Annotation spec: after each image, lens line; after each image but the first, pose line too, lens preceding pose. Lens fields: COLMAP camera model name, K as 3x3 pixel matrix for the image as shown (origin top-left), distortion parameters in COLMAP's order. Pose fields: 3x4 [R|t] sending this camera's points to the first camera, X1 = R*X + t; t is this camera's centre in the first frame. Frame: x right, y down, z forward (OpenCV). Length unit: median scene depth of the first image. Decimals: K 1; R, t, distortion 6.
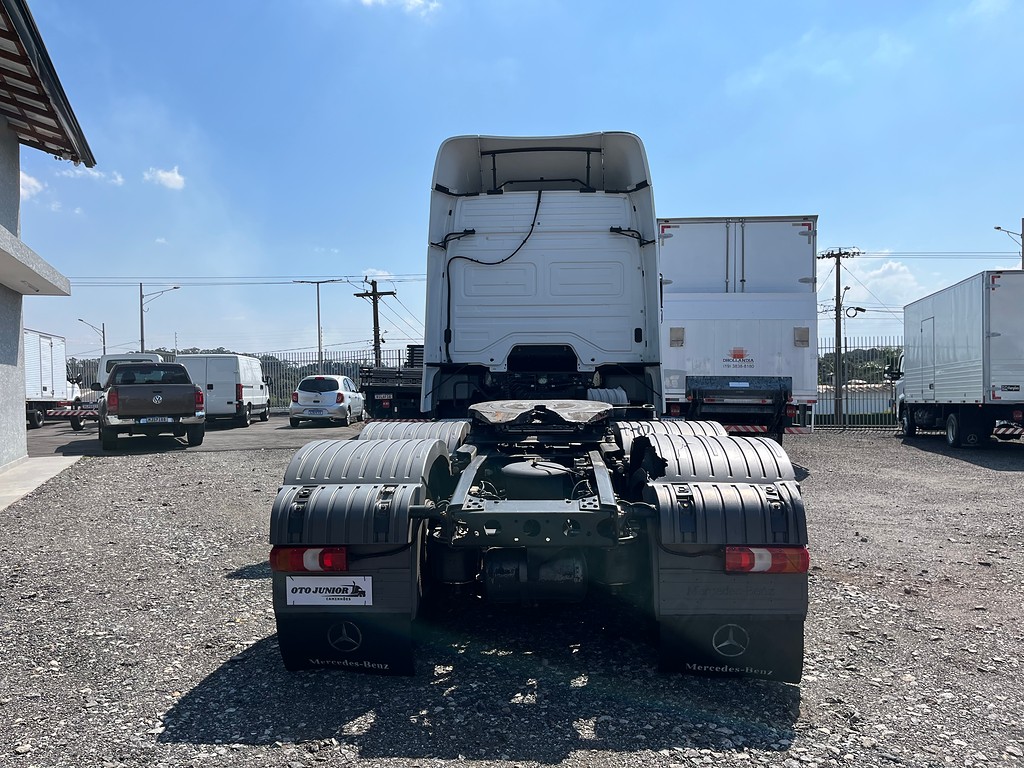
lens RADIAL K [[759.5, 0, 512.0], [0, 759.5, 384.0], [0, 0, 1]] dist [0.066696, -0.086456]
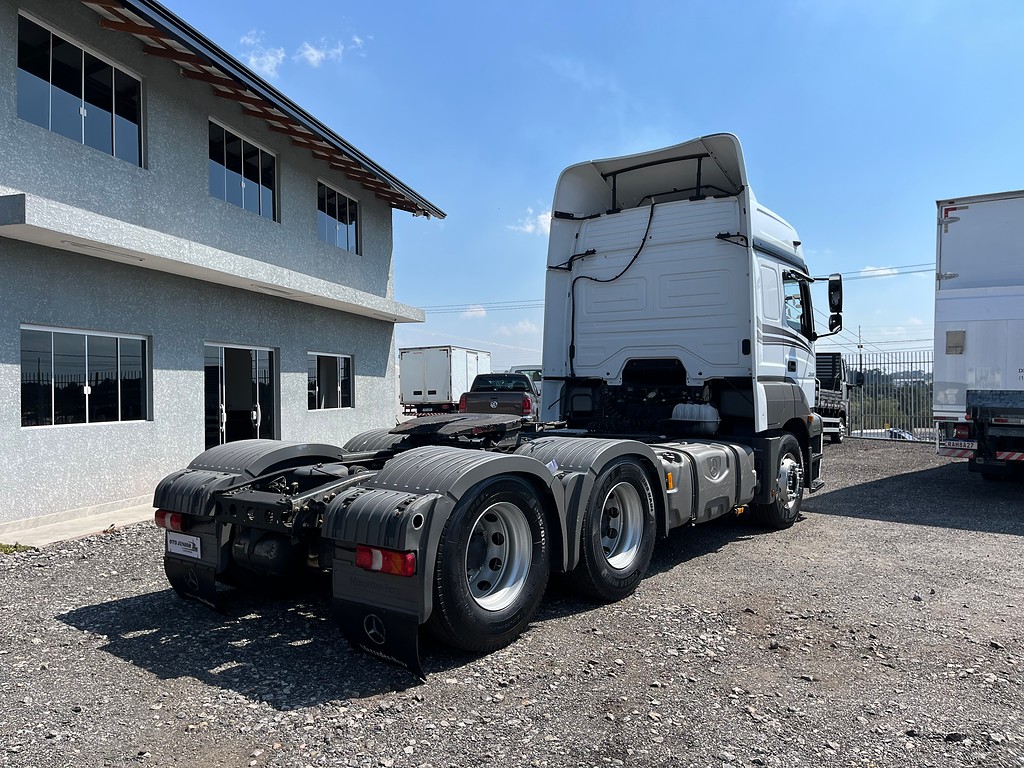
lens RADIAL K [[759.5, 0, 512.0], [0, 759.5, 384.0], [0, 0, 1]] dist [0.066696, -0.086456]
pose [[0.825099, 0.005804, -0.564958, 0.452396], [-0.010889, 0.999925, -0.005630, -0.010662], [0.564883, 0.010797, 0.825101, 0.072262]]
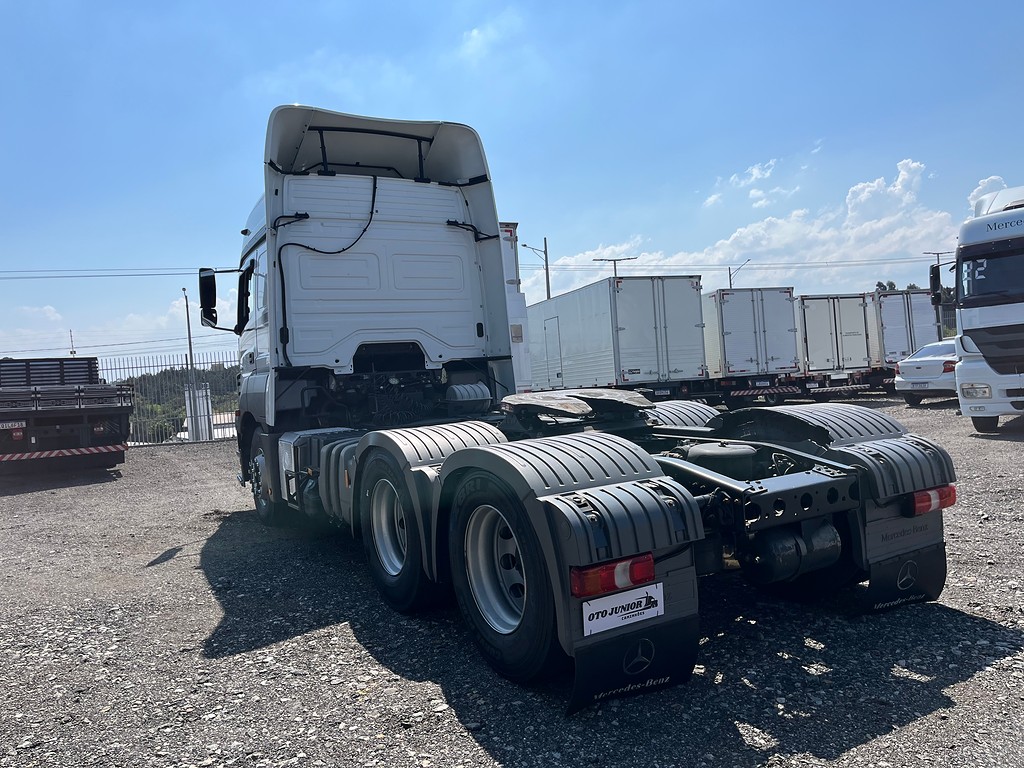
lens RADIAL K [[760.5, 0, 507.8], [0, 760.5, 380.0], [0, 0, 1]] dist [0.057062, -0.055789]
pose [[0.839584, -0.057398, 0.540189, -0.343991], [0.064917, 0.997877, 0.005134, -0.001105], [-0.539337, 0.030757, 0.841528, 0.140921]]
